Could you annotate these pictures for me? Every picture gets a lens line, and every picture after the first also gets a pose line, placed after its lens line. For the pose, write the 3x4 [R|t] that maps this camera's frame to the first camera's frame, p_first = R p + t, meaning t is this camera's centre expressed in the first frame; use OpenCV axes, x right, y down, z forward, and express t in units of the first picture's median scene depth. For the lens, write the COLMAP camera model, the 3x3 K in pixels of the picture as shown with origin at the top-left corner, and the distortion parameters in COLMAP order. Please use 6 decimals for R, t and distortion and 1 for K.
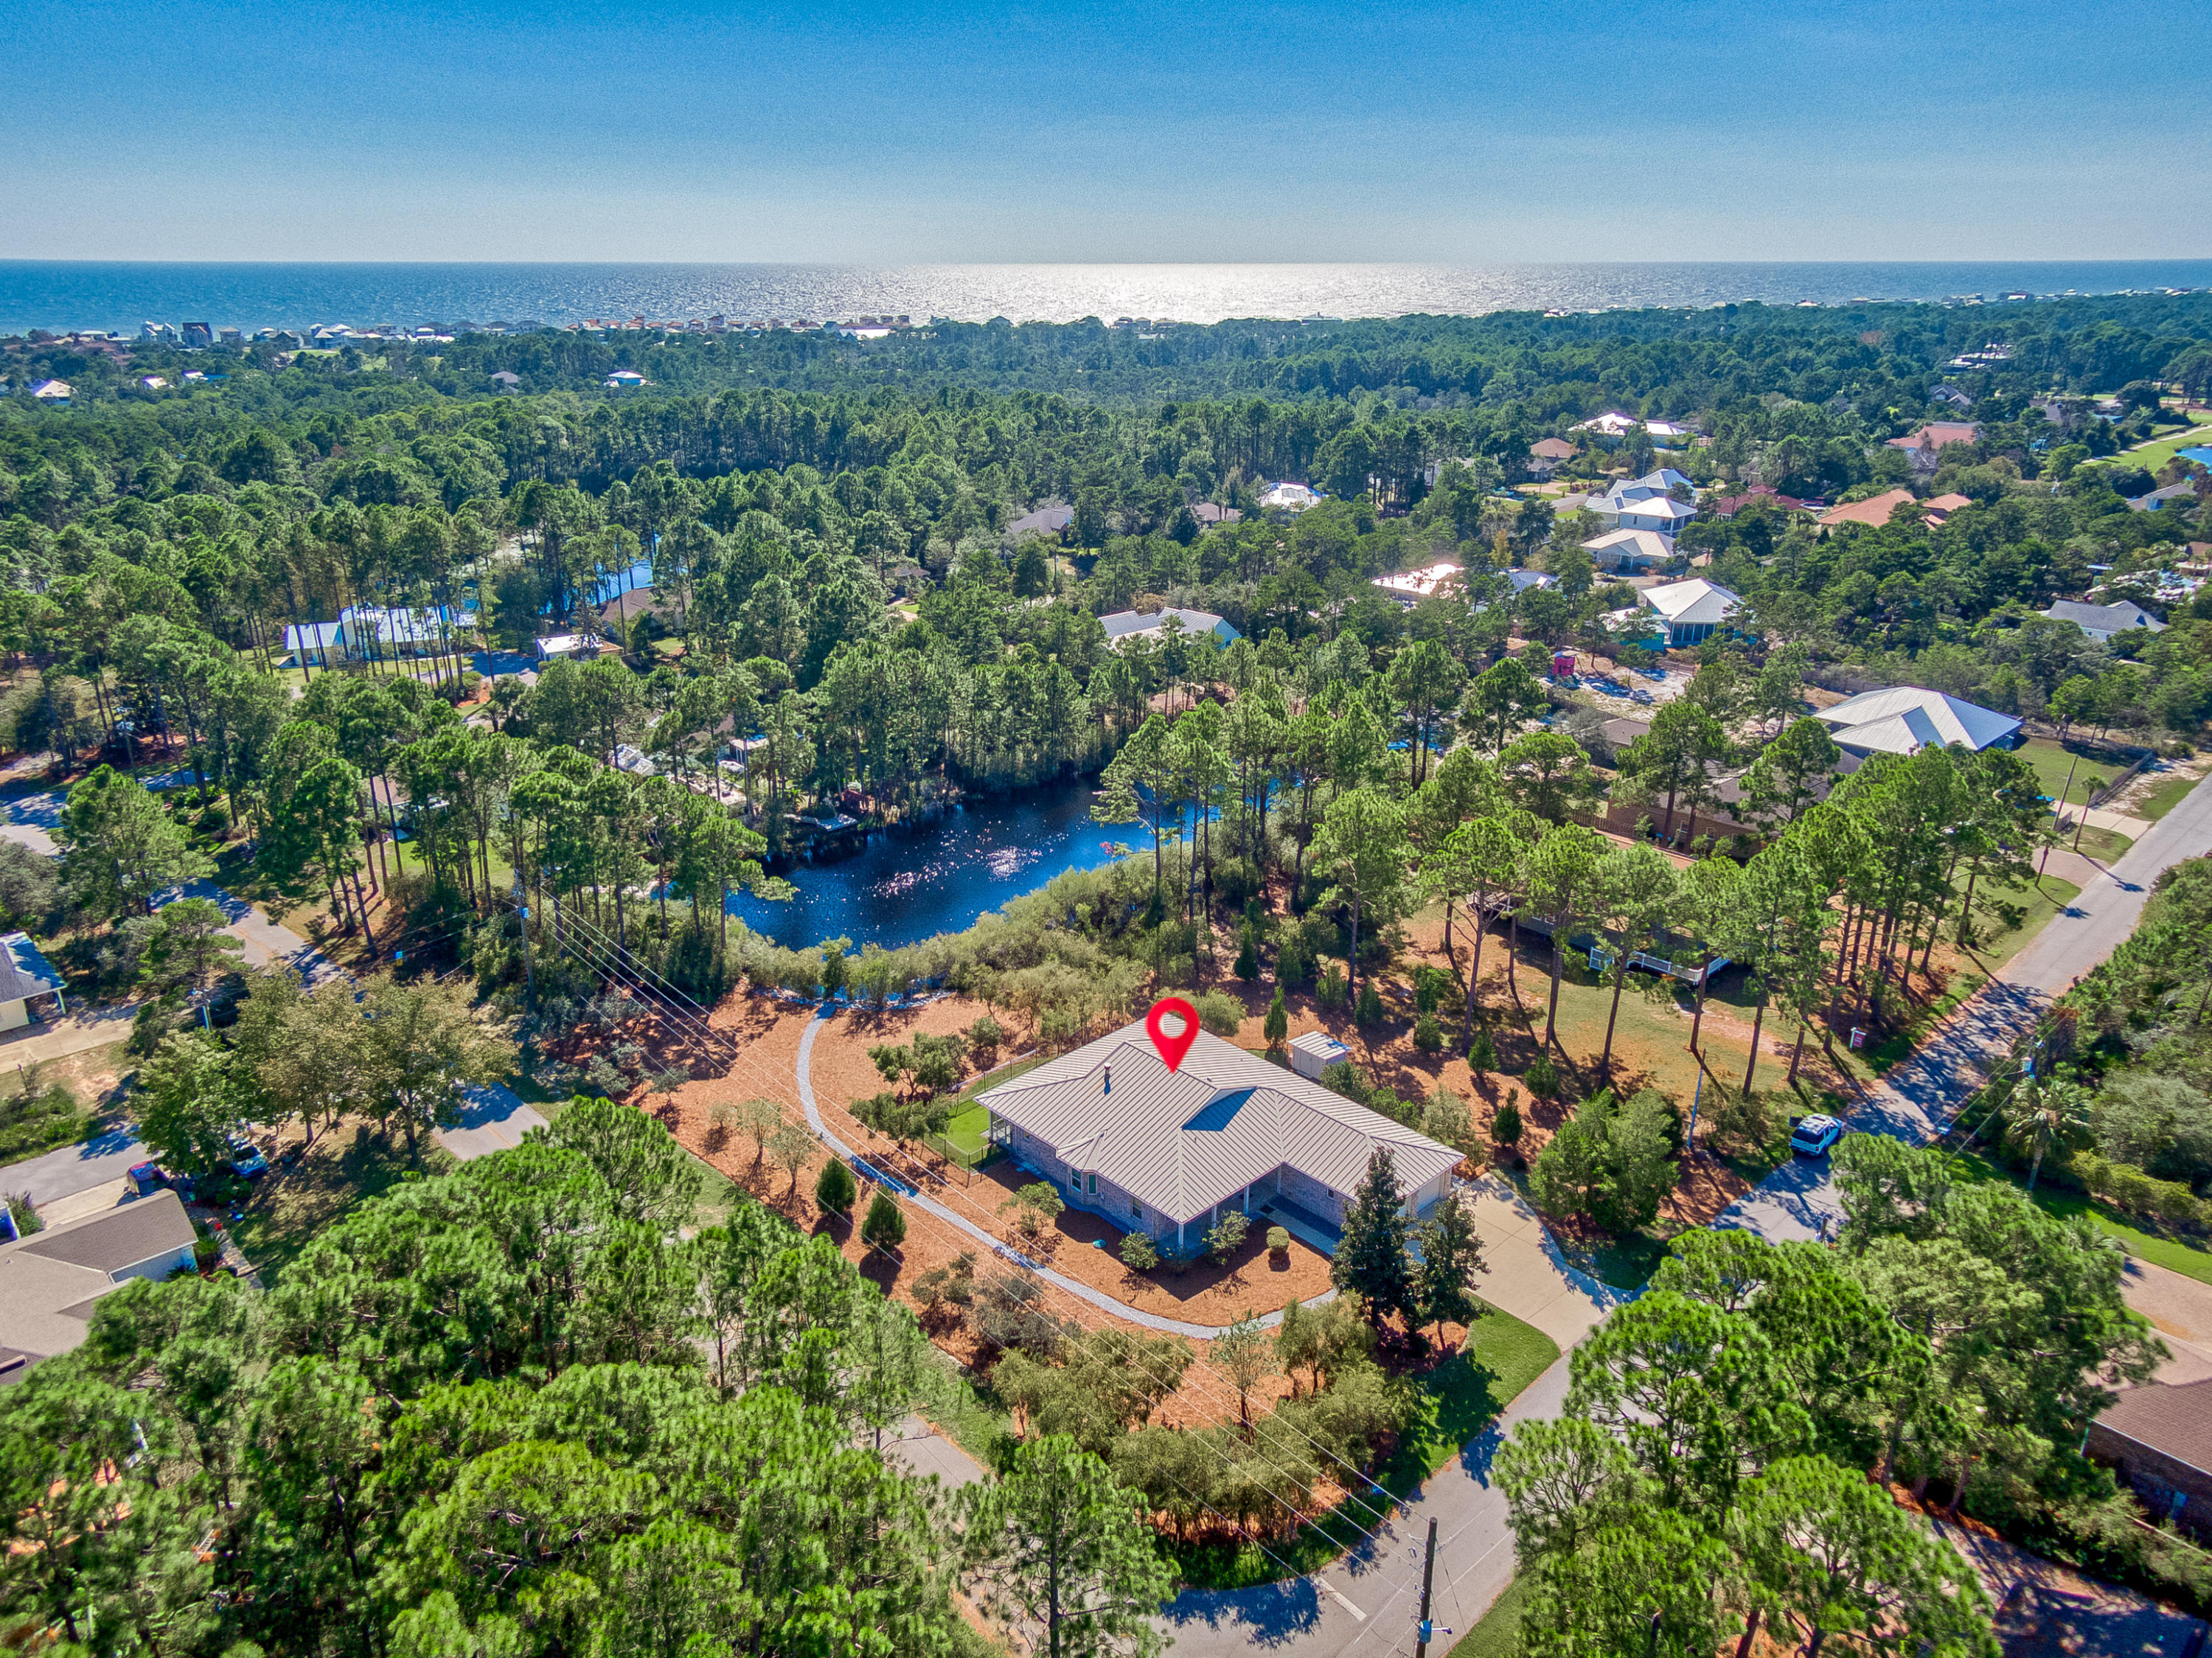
lens RADIAL K [[1507.1, 0, 1113.8], [0, 1507.1, 815.9], [0, 0, 1]] dist [0.063262, -0.071462]
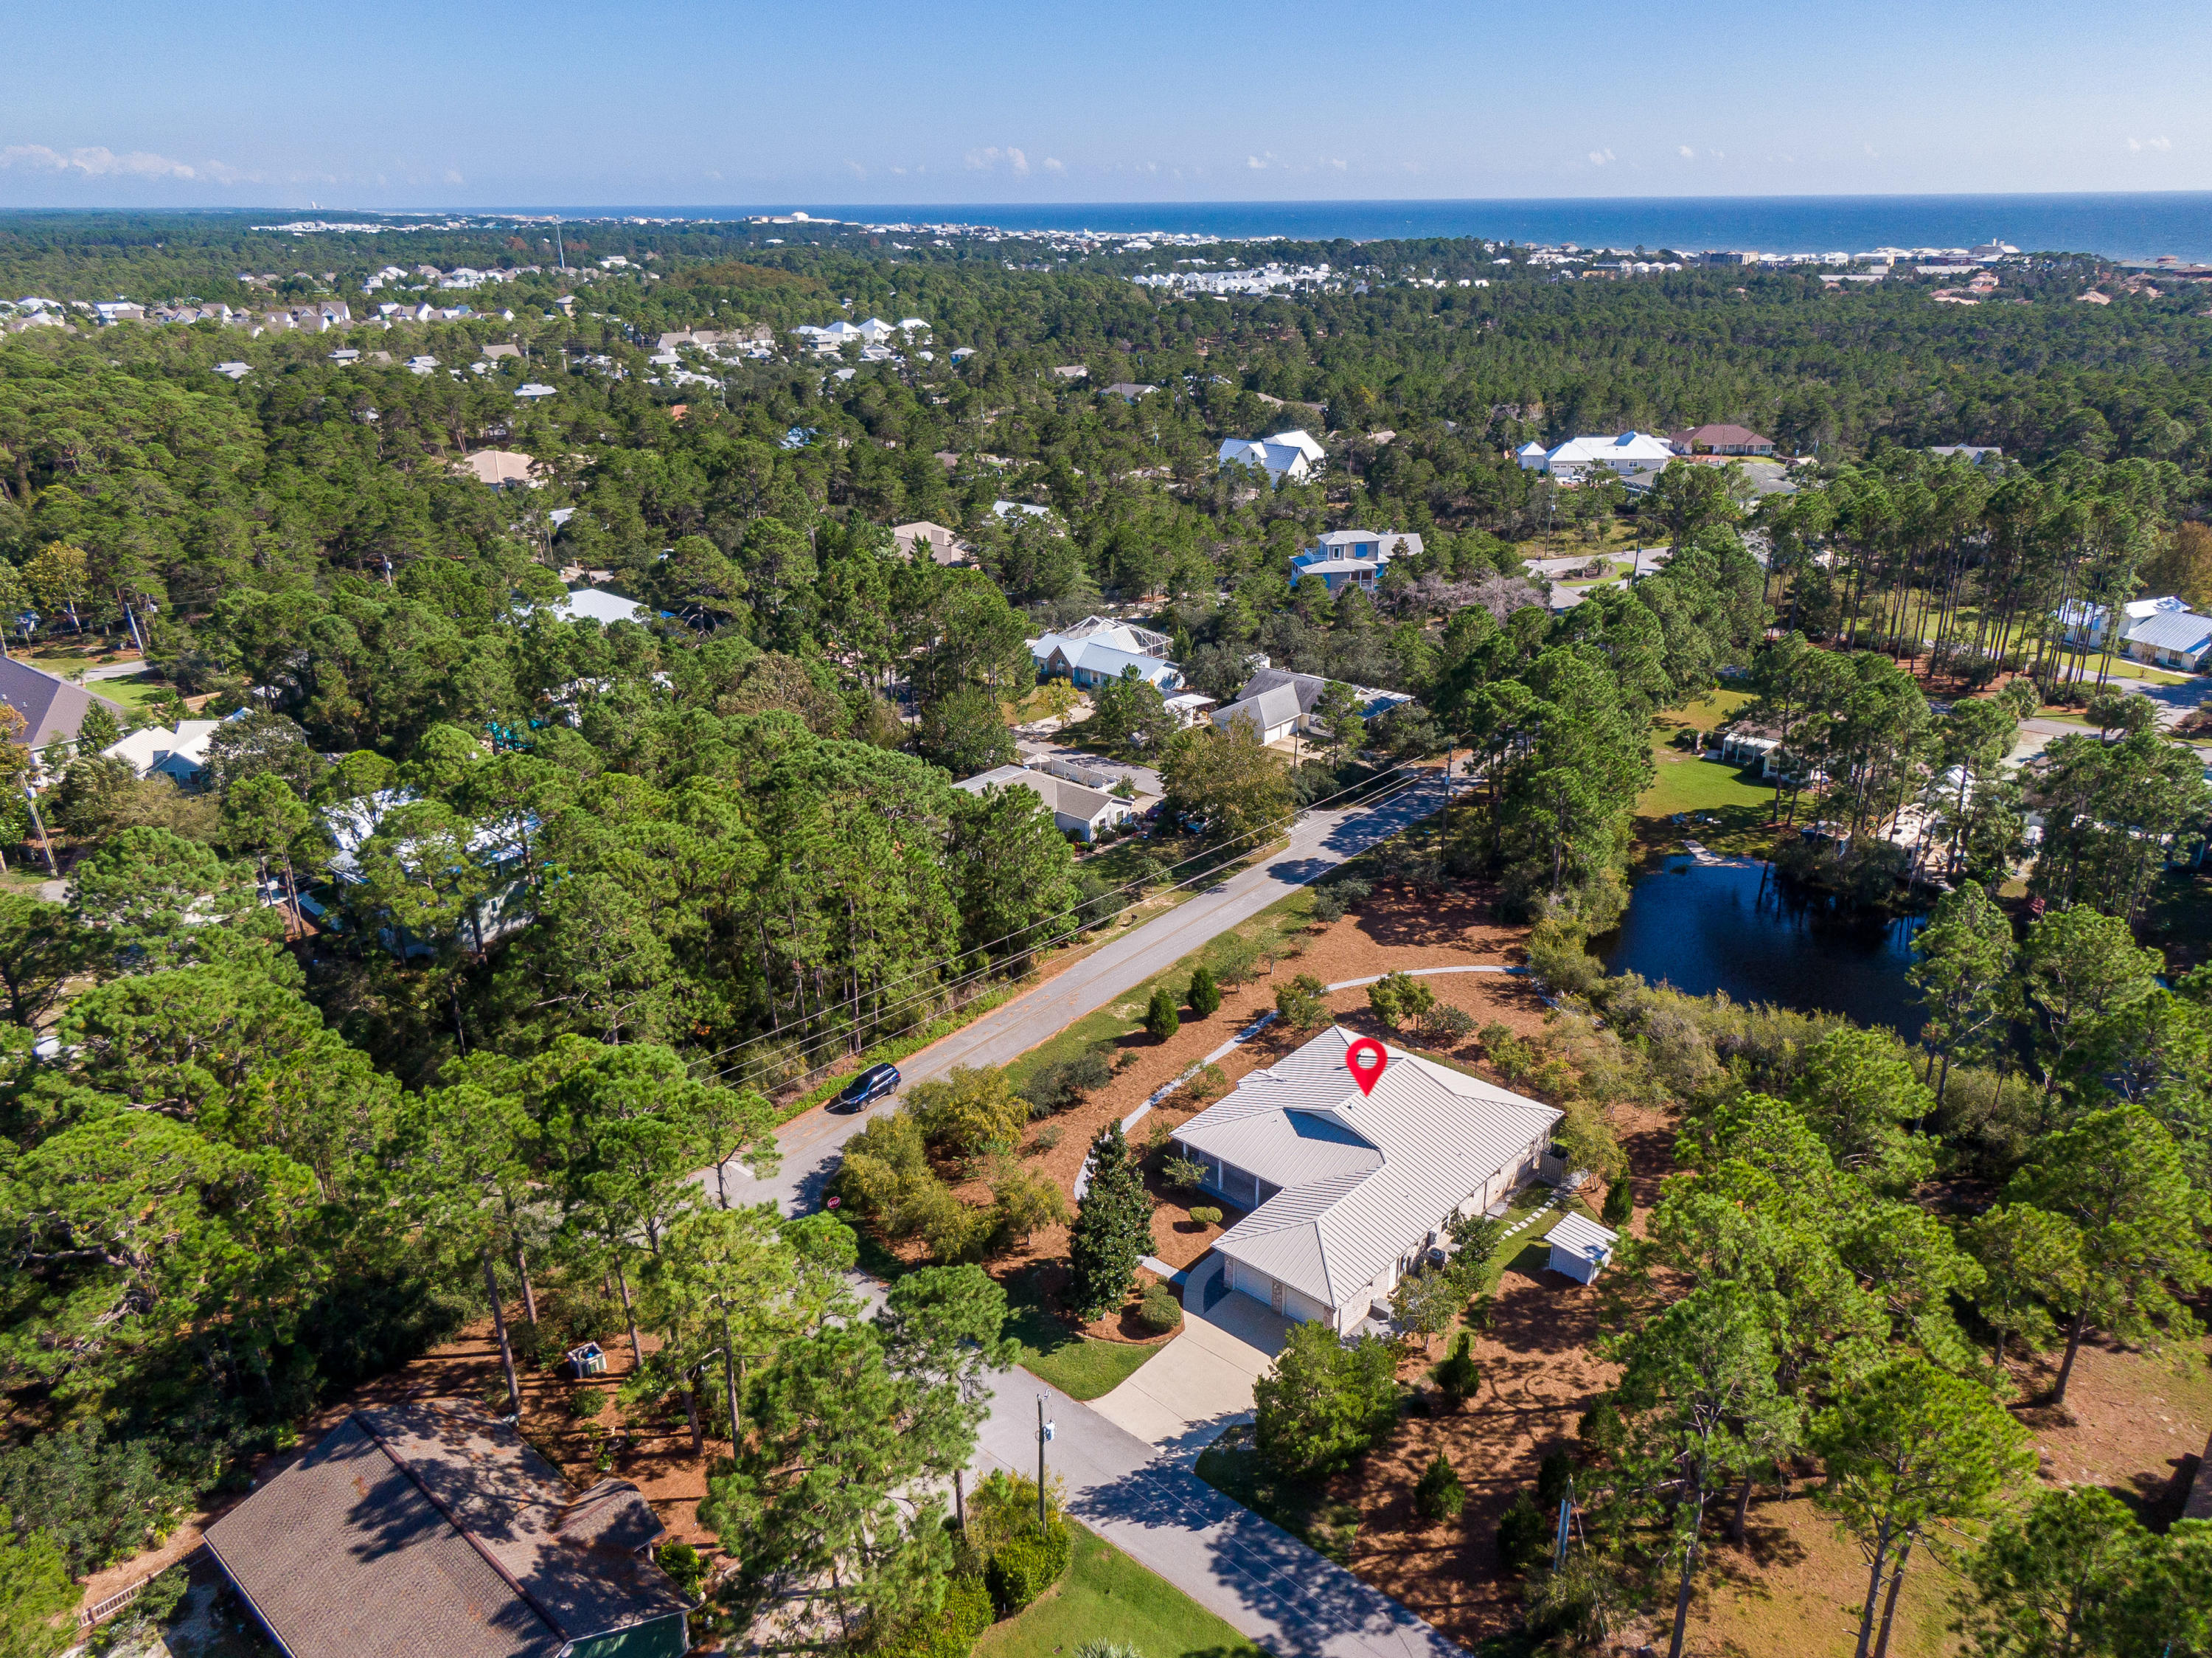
lens RADIAL K [[1580.0, 0, 1109.6], [0, 1580.0, 825.8], [0, 0, 1]] dist [0.052077, -0.082887]
pose [[0.077171, 0.367035, -0.927001, 0.717529], [-0.333476, 0.885725, 0.322931, -0.204586], [0.939595, 0.284211, 0.190750, 0.459292]]
